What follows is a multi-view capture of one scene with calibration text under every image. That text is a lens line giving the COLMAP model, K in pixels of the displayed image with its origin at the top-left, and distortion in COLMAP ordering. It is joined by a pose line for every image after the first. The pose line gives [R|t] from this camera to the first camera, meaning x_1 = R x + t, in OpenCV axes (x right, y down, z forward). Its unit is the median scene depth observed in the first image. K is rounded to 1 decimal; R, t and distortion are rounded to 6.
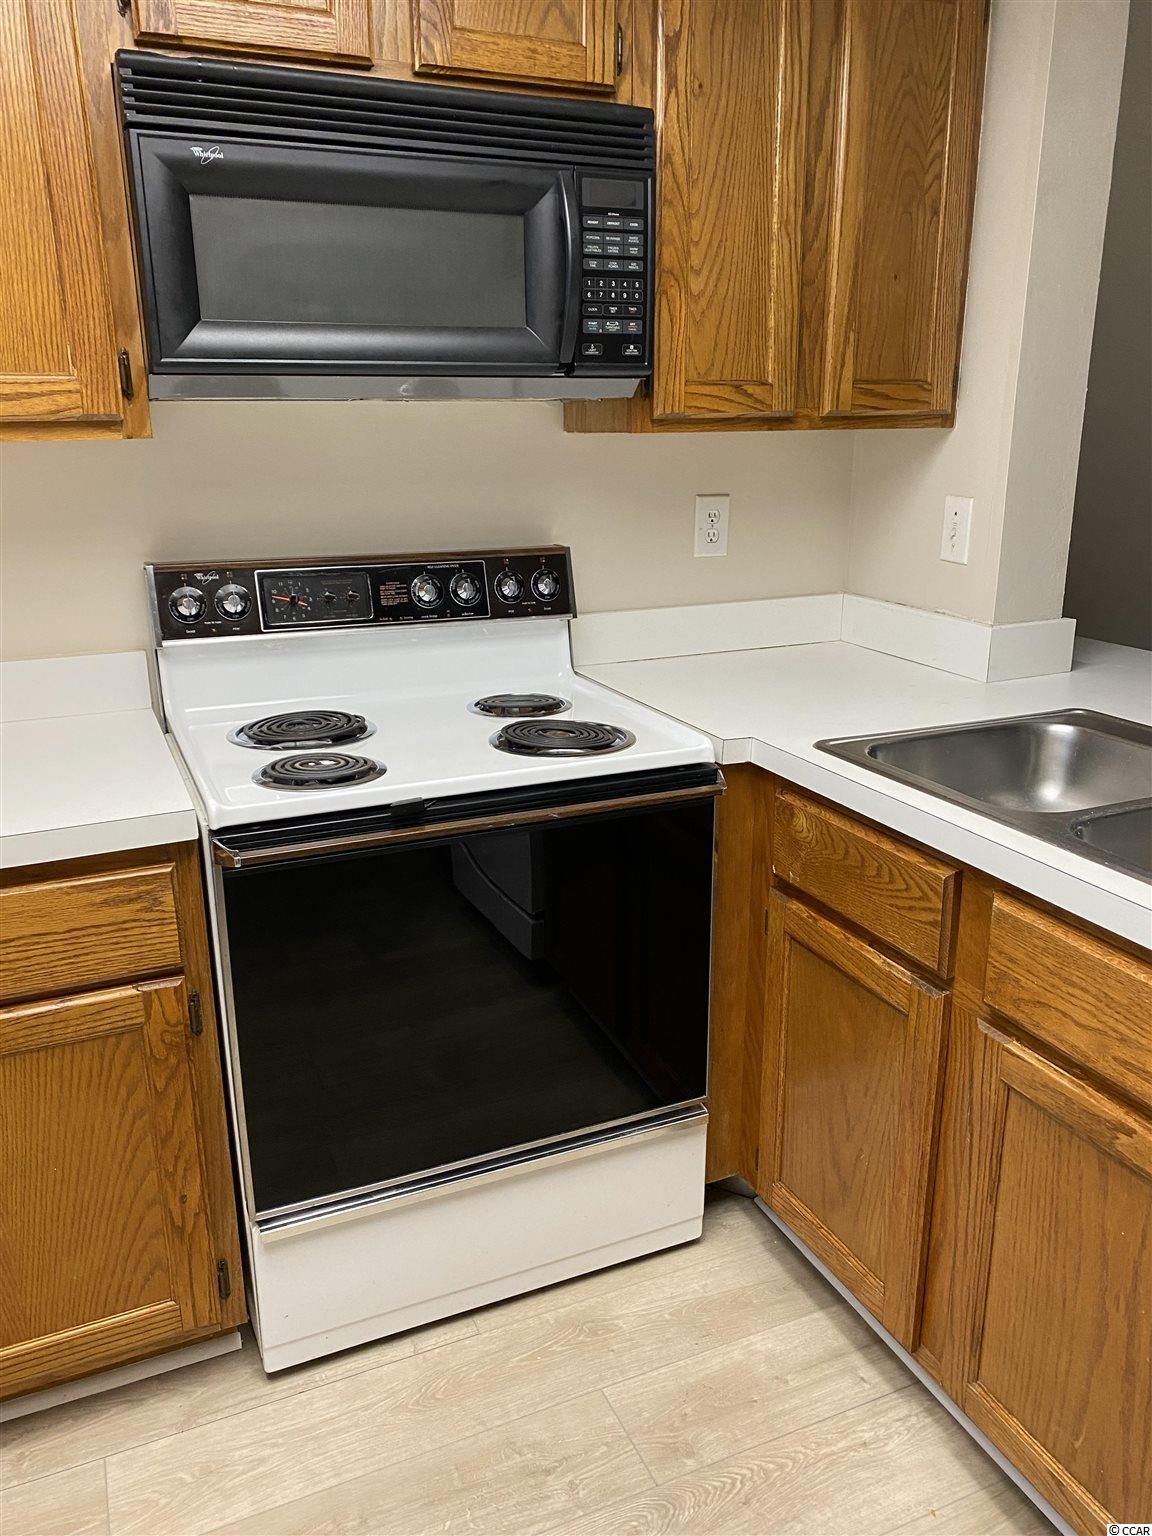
lens RADIAL K [[1221.7, 0, 578.4], [0, 1221.7, 731.4], [0, 0, 1]] dist [0.049769, -0.001323]
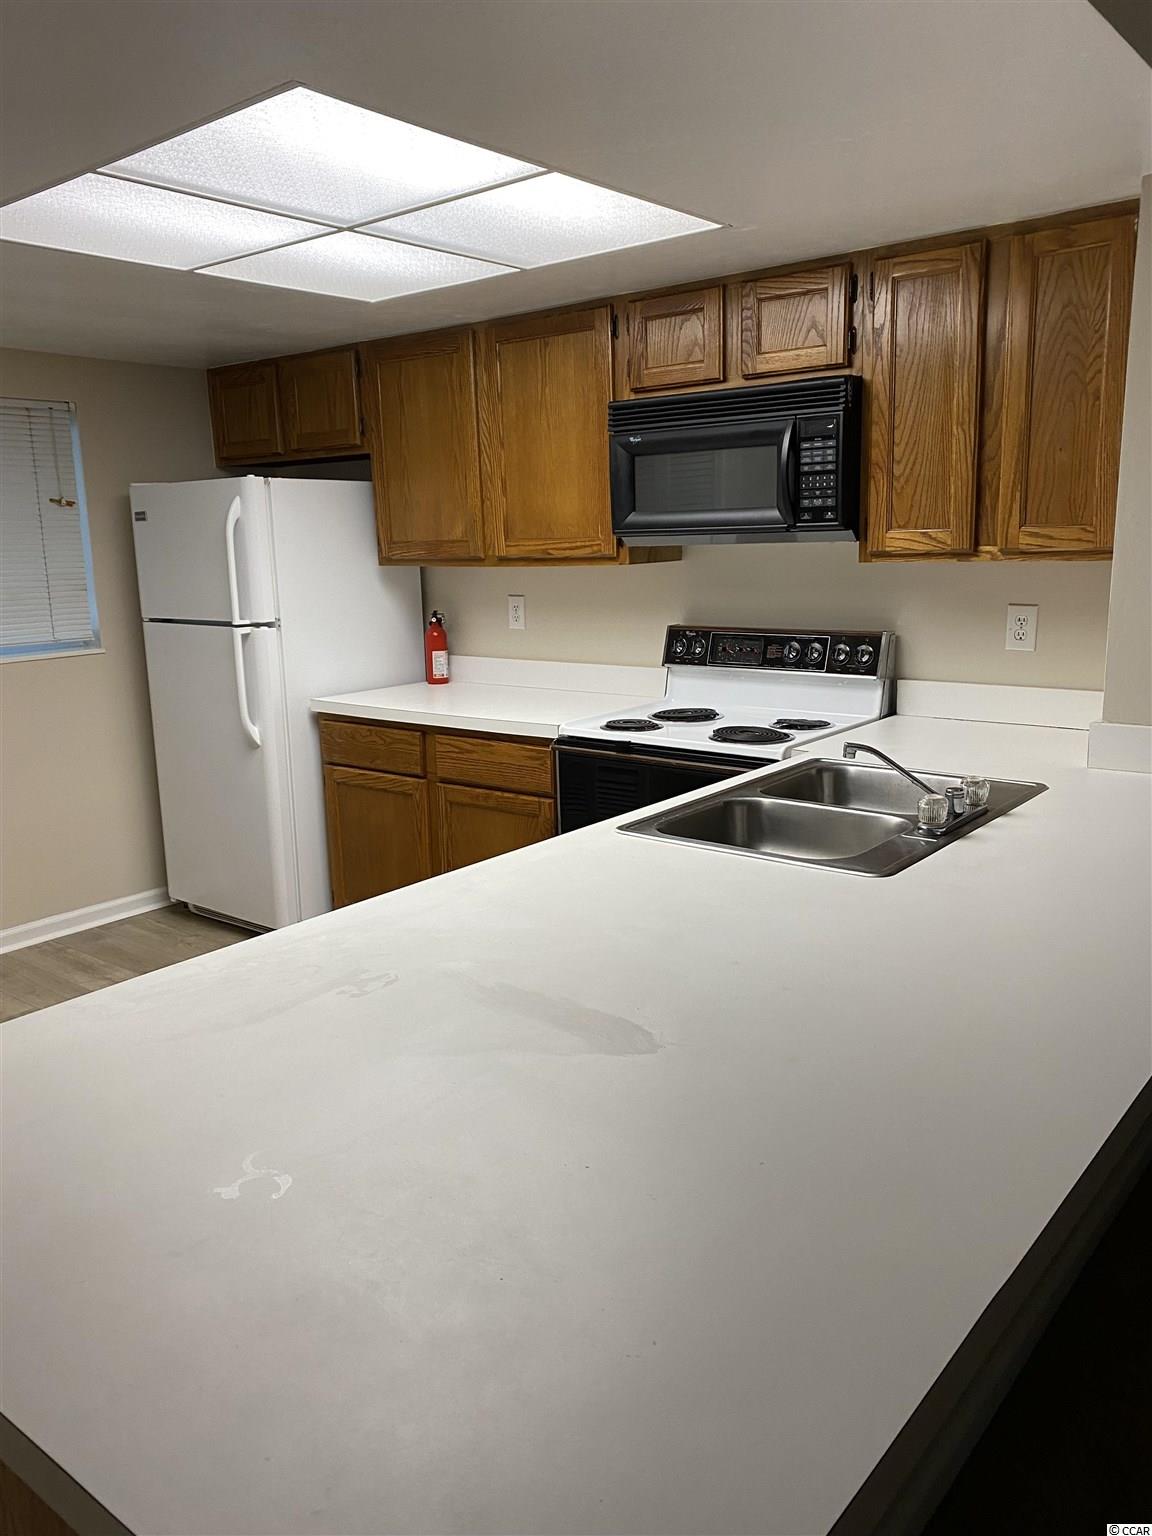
lens RADIAL K [[1216.6, 0, 576.0], [0, 1216.6, 768.0], [0, 0, 1]] dist [0.035649, -0.004369]
pose [[0.451099, 0.167143, -0.876683, 1.327689], [-0.193076, 0.977321, 0.086982, -0.050494], [0.871339, 0.130029, 0.473139, -0.036115]]
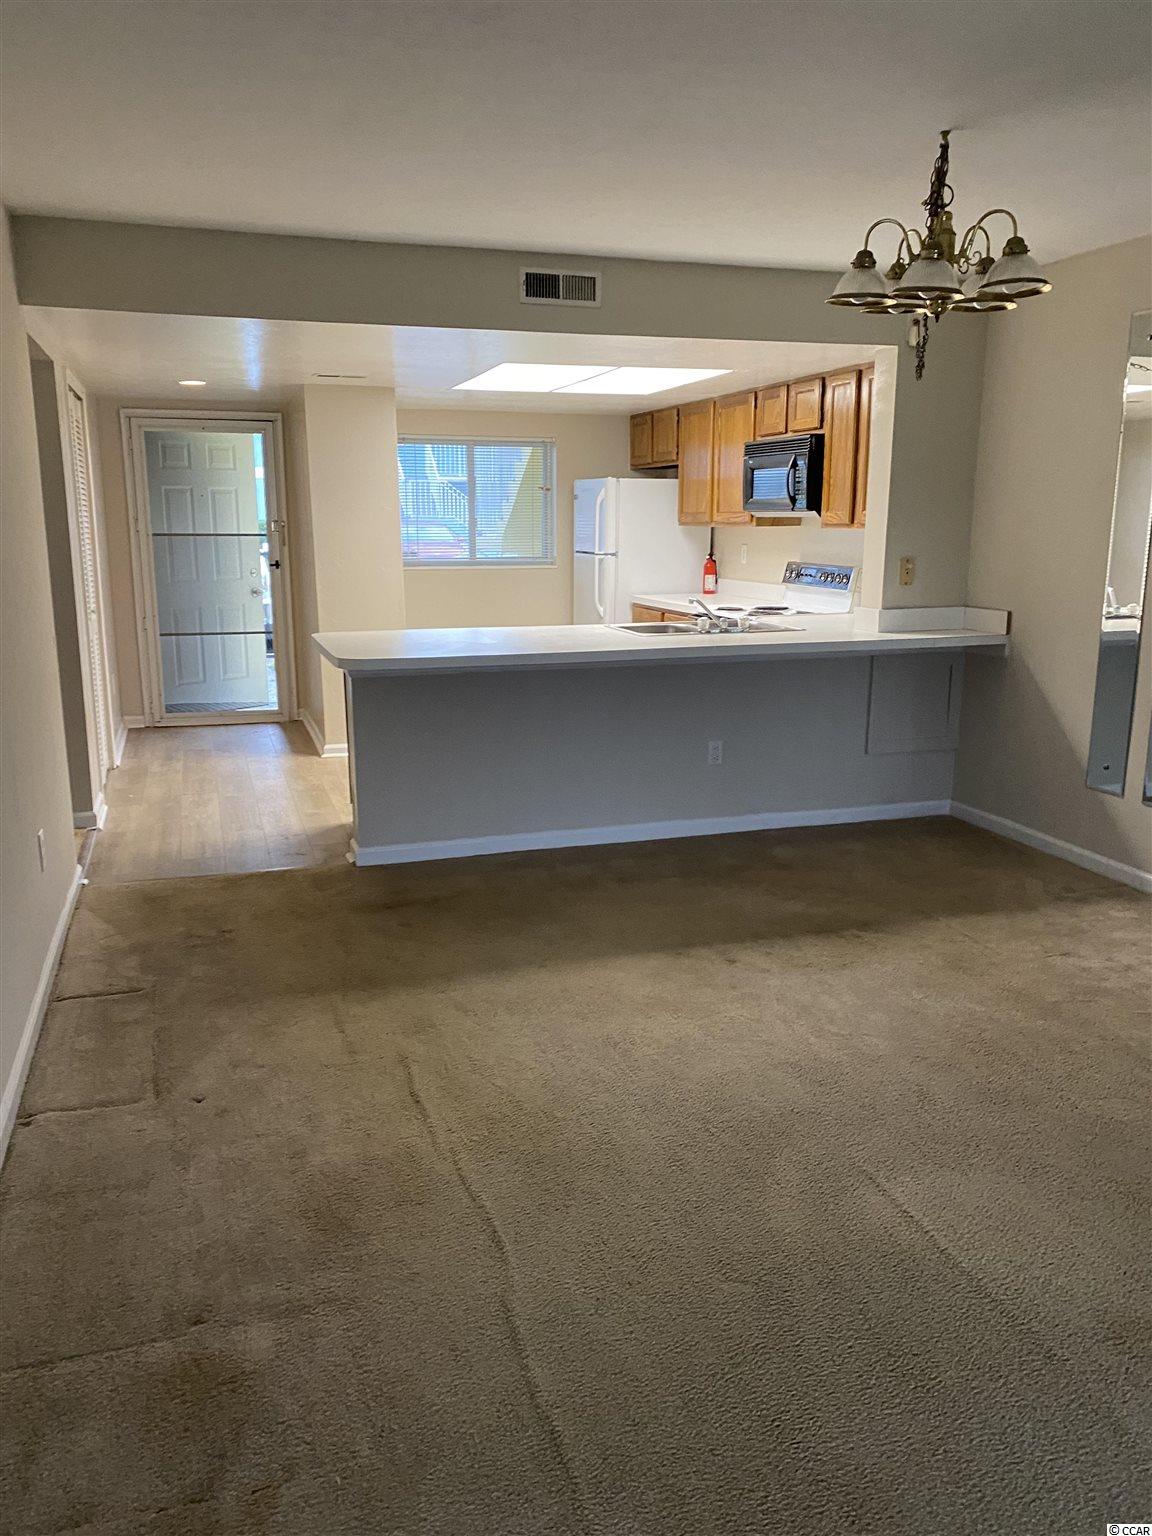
lens RADIAL K [[1216.6, 0, 576.0], [0, 1216.6, 768.0], [0, 0, 1]] dist [0.035649, -0.004369]
pose [[-0.101917, 0.210990, -0.972161, 3.285227], [-0.237373, 0.943862, 0.229734, -0.236124], [0.966057, 0.254179, -0.046112, 0.705734]]
